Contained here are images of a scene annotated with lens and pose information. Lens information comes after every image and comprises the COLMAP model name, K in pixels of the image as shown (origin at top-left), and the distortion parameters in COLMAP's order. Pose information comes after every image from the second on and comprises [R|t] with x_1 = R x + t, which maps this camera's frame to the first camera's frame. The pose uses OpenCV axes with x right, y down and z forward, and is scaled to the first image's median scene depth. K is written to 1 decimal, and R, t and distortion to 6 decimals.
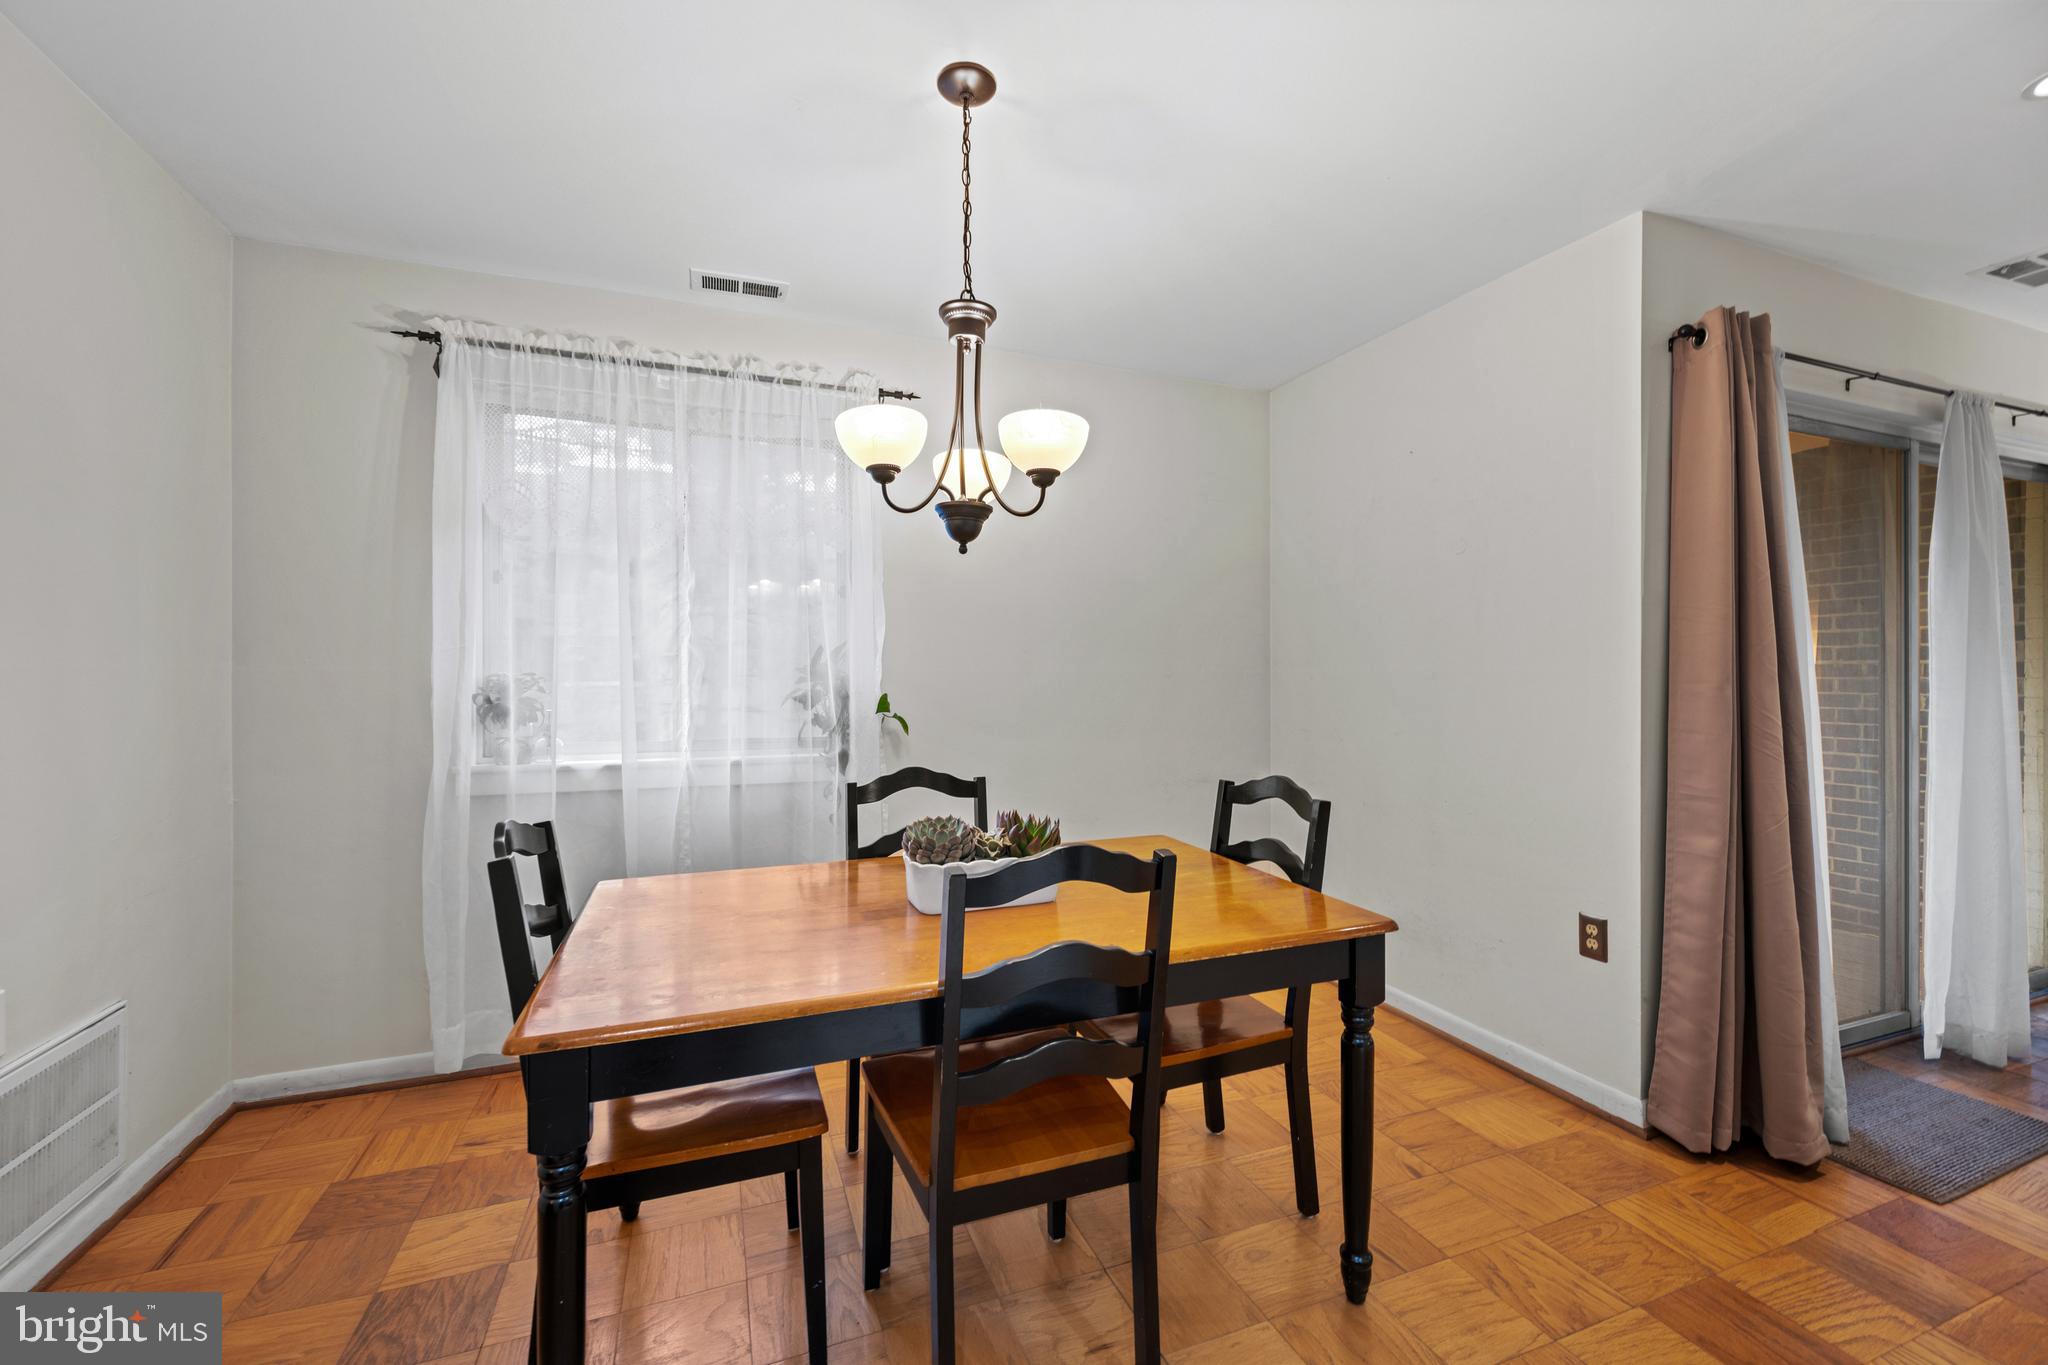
lens RADIAL K [[816.0, 0, 1019.1], [0, 816.0, 670.6], [0, 0, 1]] dist [-0.000260, 0.000069]
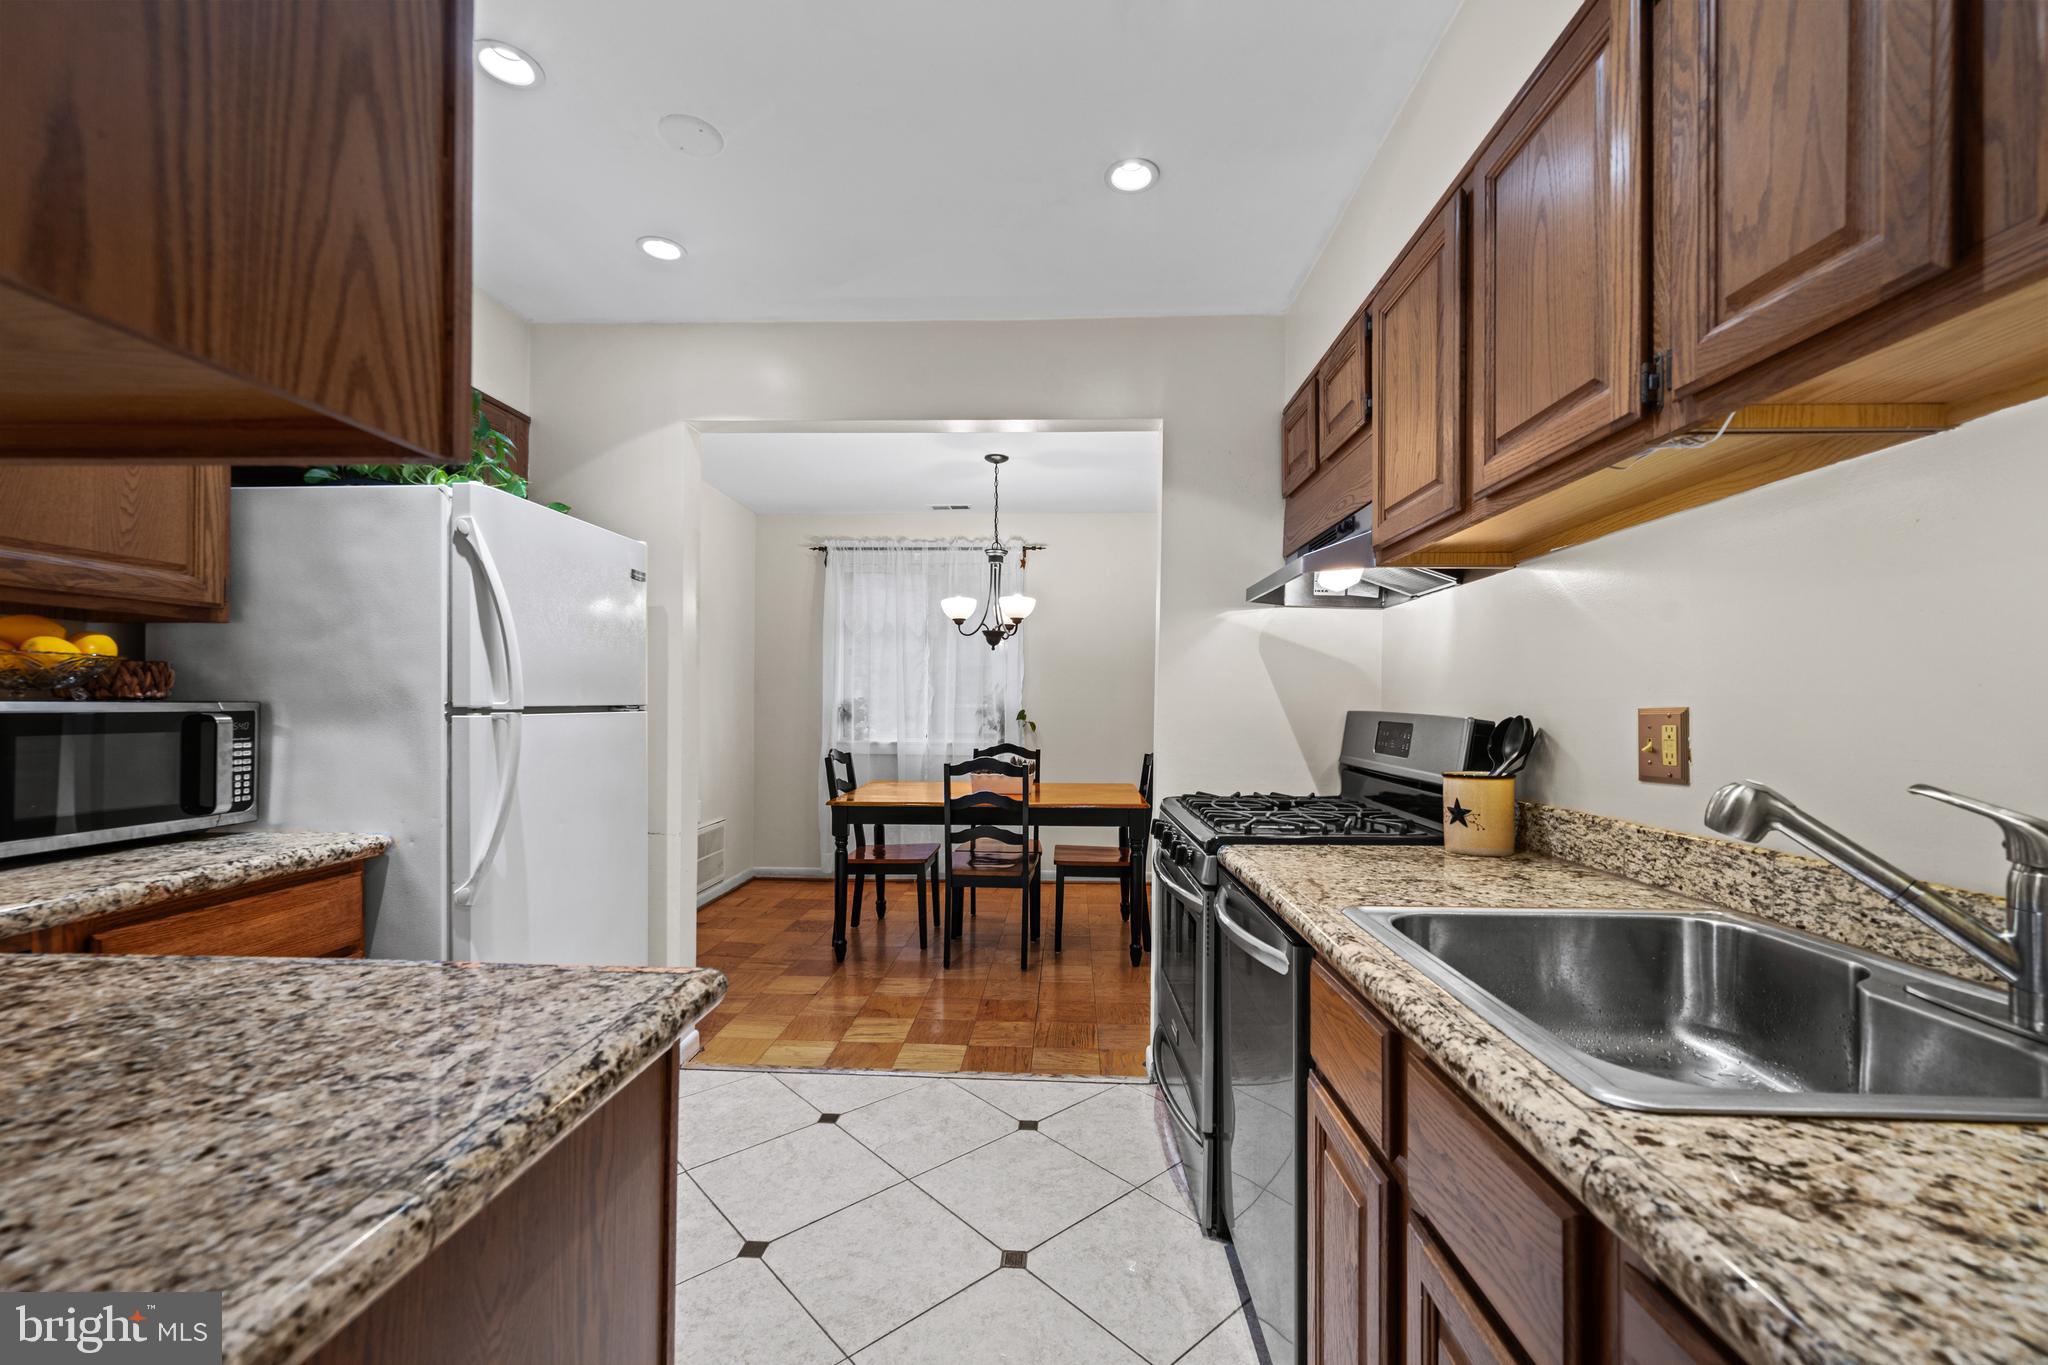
lens RADIAL K [[816.0, 0, 1017.0], [0, 816.0, 690.6], [0, 0, 1]] dist [-0.000260, 0.000069]
pose [[0.910157, 0.004008, -0.414244, 0.676426], [-0.007645, 0.999945, -0.007122, -0.004090], [0.414193, 0.009649, 0.910138, -0.798300]]
